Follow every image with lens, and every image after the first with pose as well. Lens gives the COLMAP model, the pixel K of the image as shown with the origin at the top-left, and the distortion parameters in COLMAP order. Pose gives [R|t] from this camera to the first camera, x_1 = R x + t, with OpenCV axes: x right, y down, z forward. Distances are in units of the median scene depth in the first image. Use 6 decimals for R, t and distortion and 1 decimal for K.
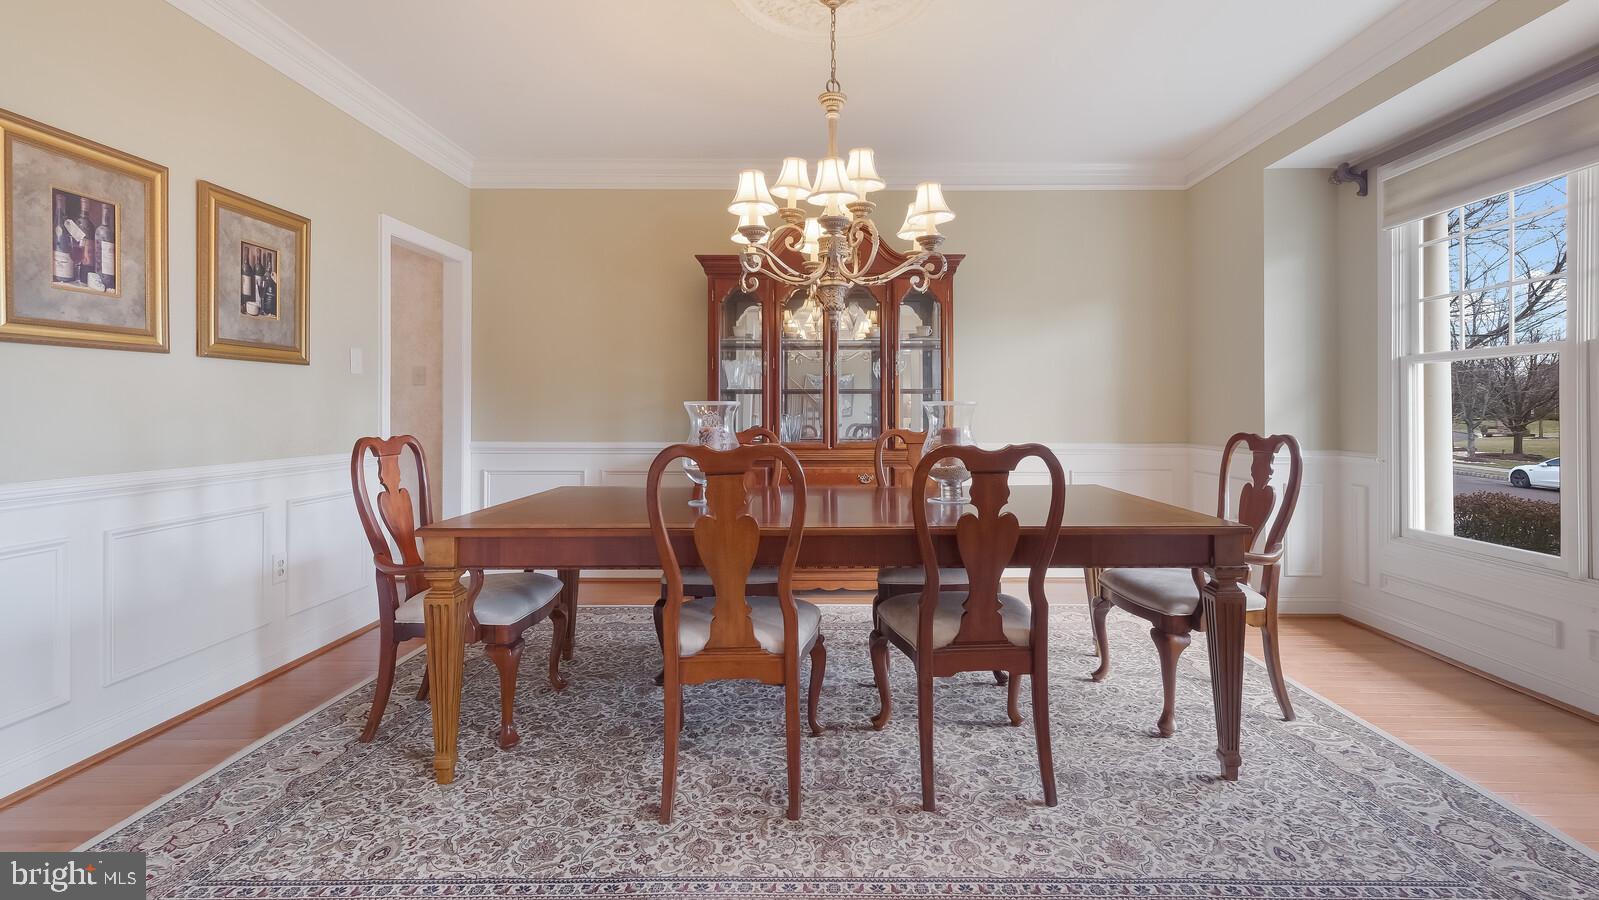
lens RADIAL K [[703.9, 0, 815.2], [0, 703.9, 405.7], [0, 0, 1]] dist [0.010797, 0.002507]
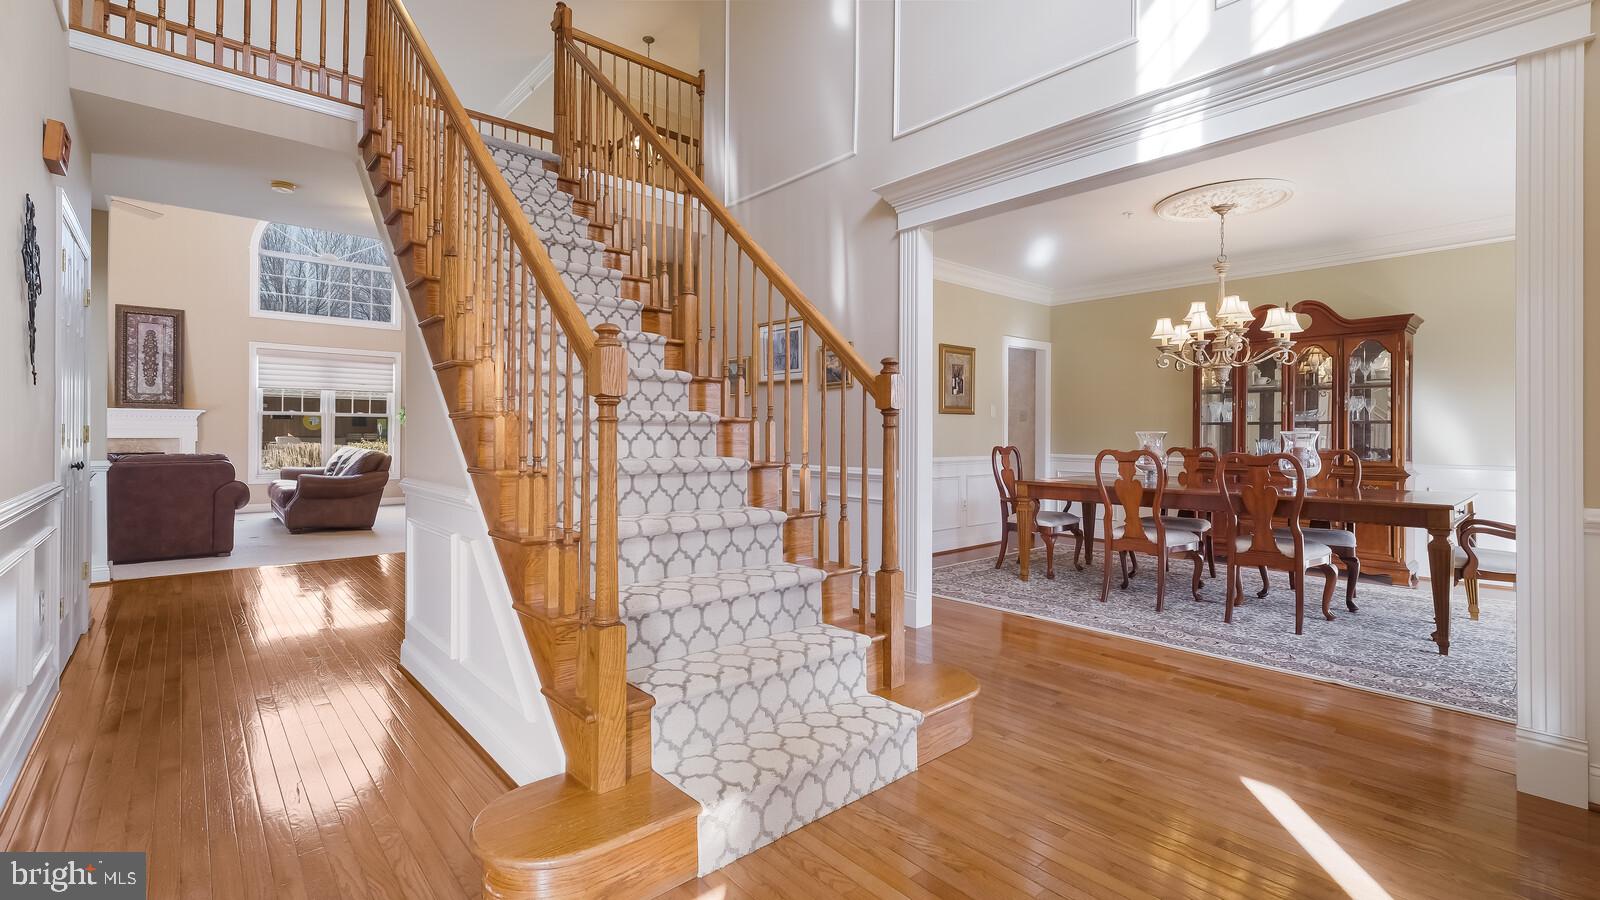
lens RADIAL K [[704.3, 0, 794.3], [0, 704.3, 434.0], [0, 0, 1]] dist [0.010797, 0.002507]
pose [[0.662723, 0.004424, -0.748852, 0.659578], [-0.001789, 0.999989, 0.004325, -0.006272], [0.748863, -0.001527, 0.662724, -1.037198]]
